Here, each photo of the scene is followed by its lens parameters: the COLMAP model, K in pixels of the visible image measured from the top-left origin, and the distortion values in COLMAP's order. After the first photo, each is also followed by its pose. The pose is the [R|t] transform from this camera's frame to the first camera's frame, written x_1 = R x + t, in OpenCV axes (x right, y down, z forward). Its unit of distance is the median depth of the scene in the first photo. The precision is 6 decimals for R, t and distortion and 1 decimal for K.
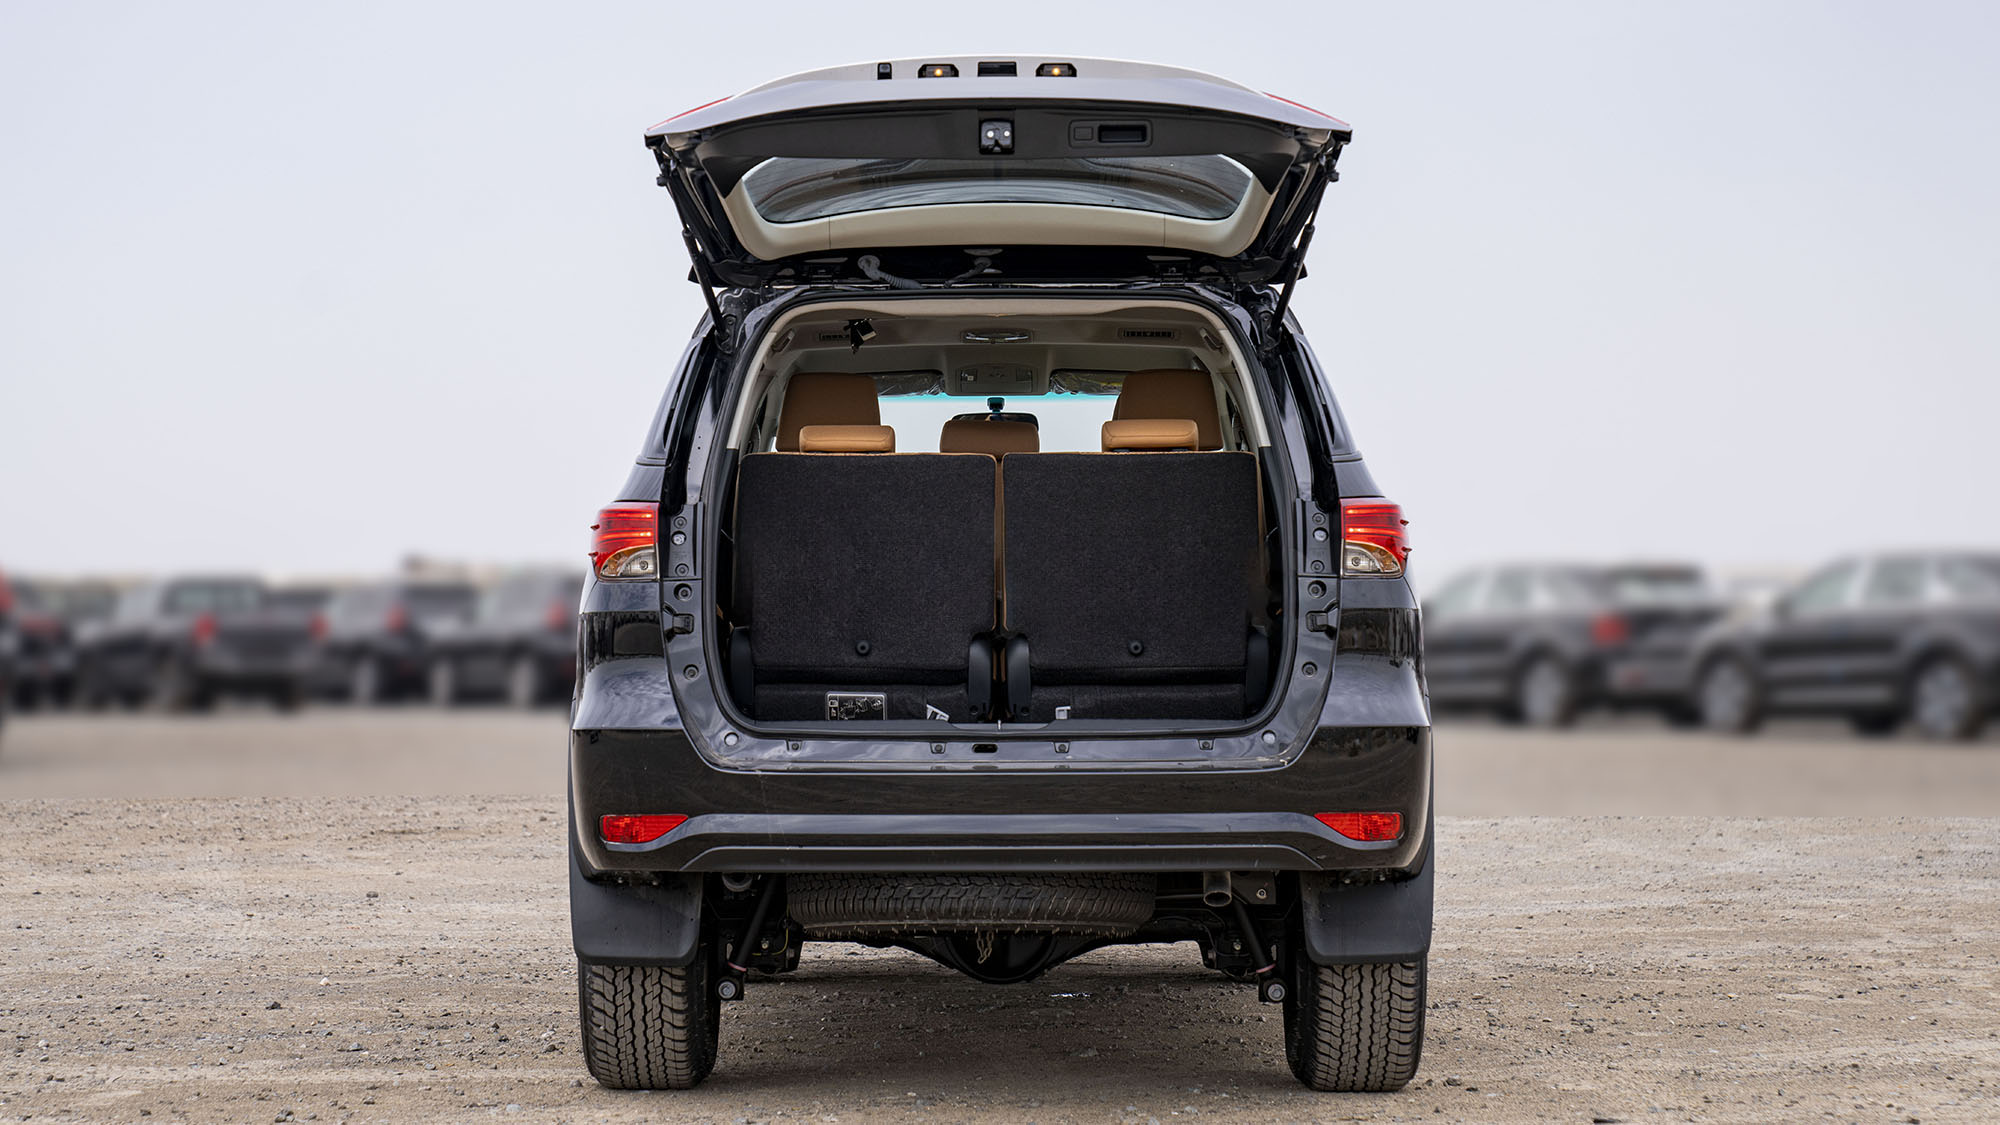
lens RADIAL K [[4466.3, 0, 1000.0], [0, 4466.3, 562.5], [0, 0, 1]] dist [0.047468, 0.099569]
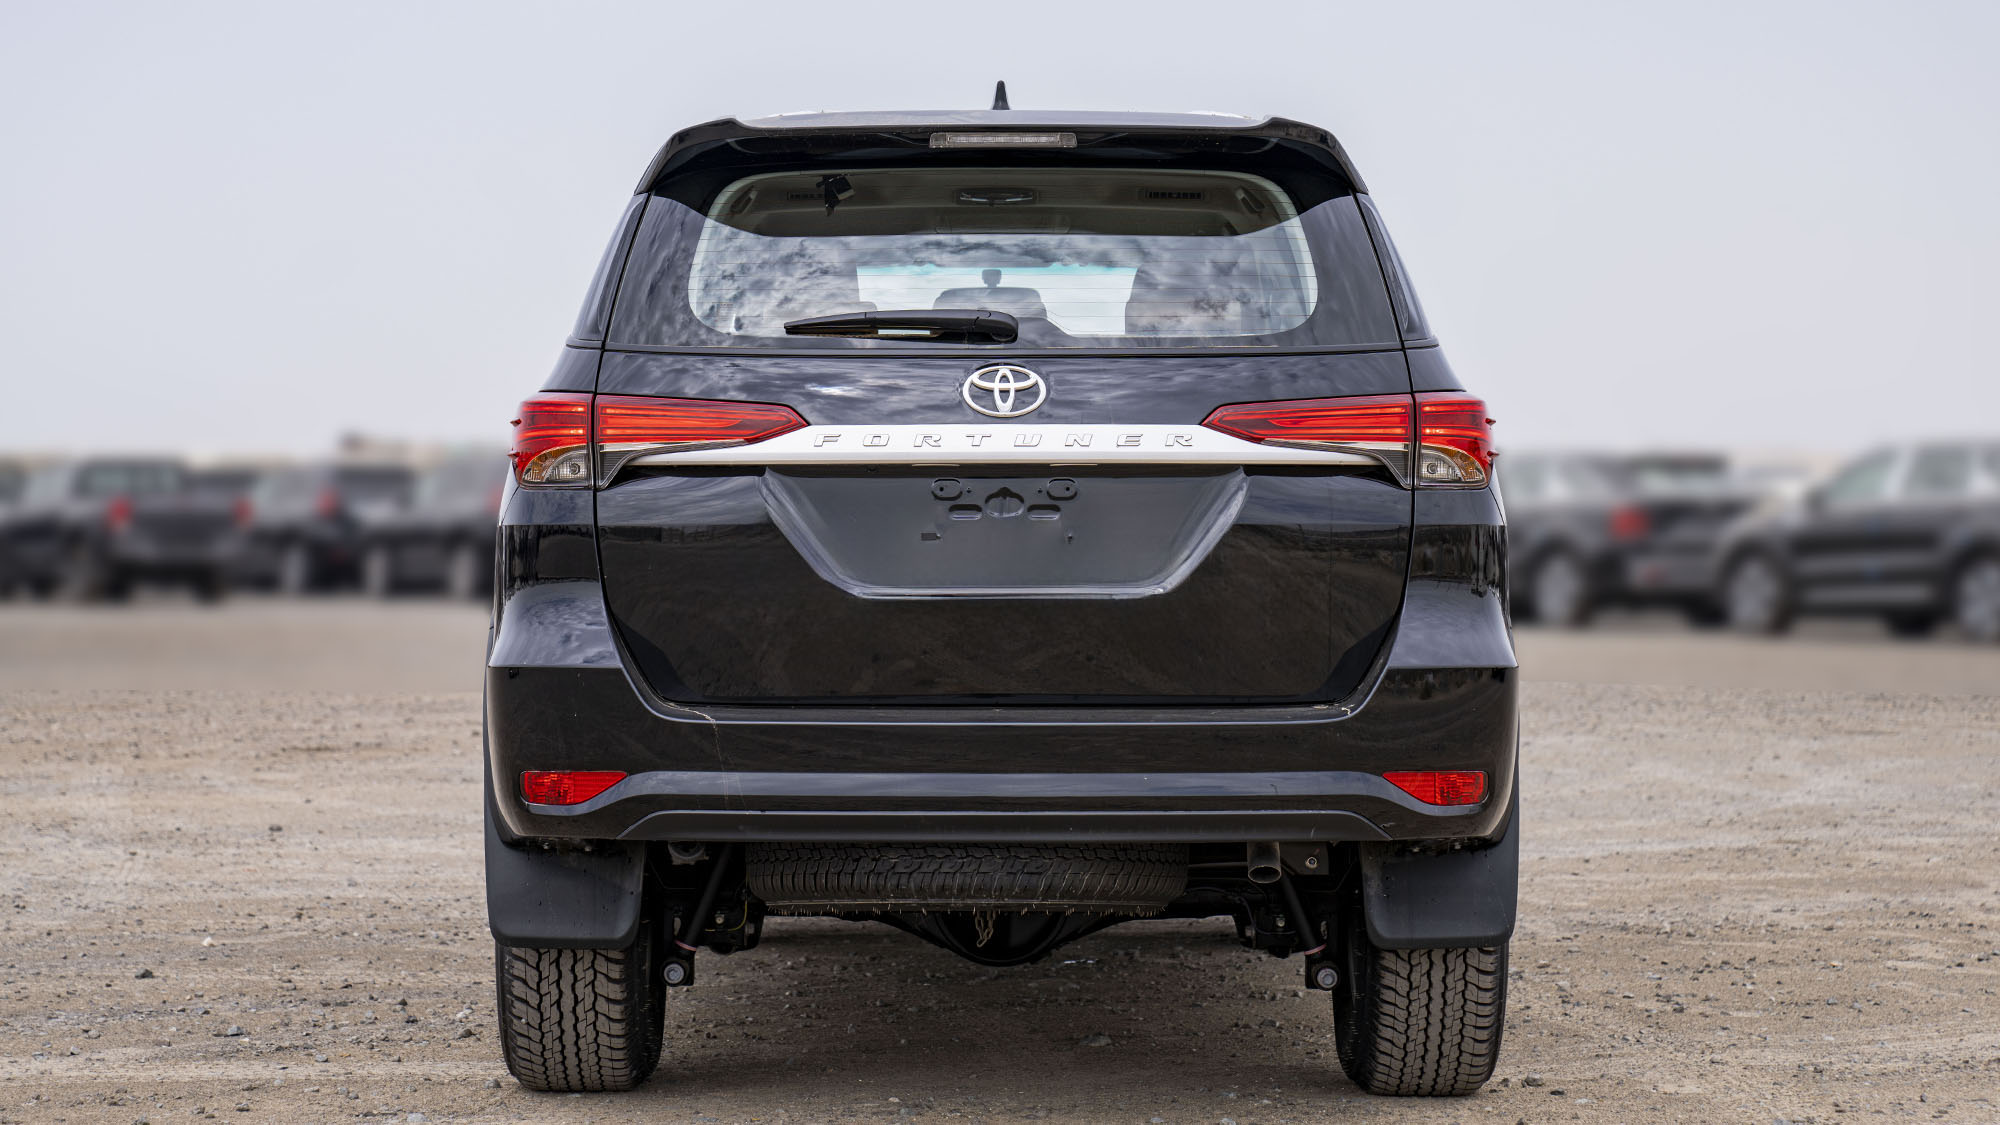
lens RADIAL K [[4578.3, 0, 1000.0], [0, 4578.3, 562.5], [0, 0, 1]] dist [0.159049, 0.061290]
pose [[0.999956, 0.005387, 0.007692, -0.006110], [-0.005590, 0.999629, 0.026652, -0.004215], [-0.007546, -0.026694, 0.999615, 0.123763]]
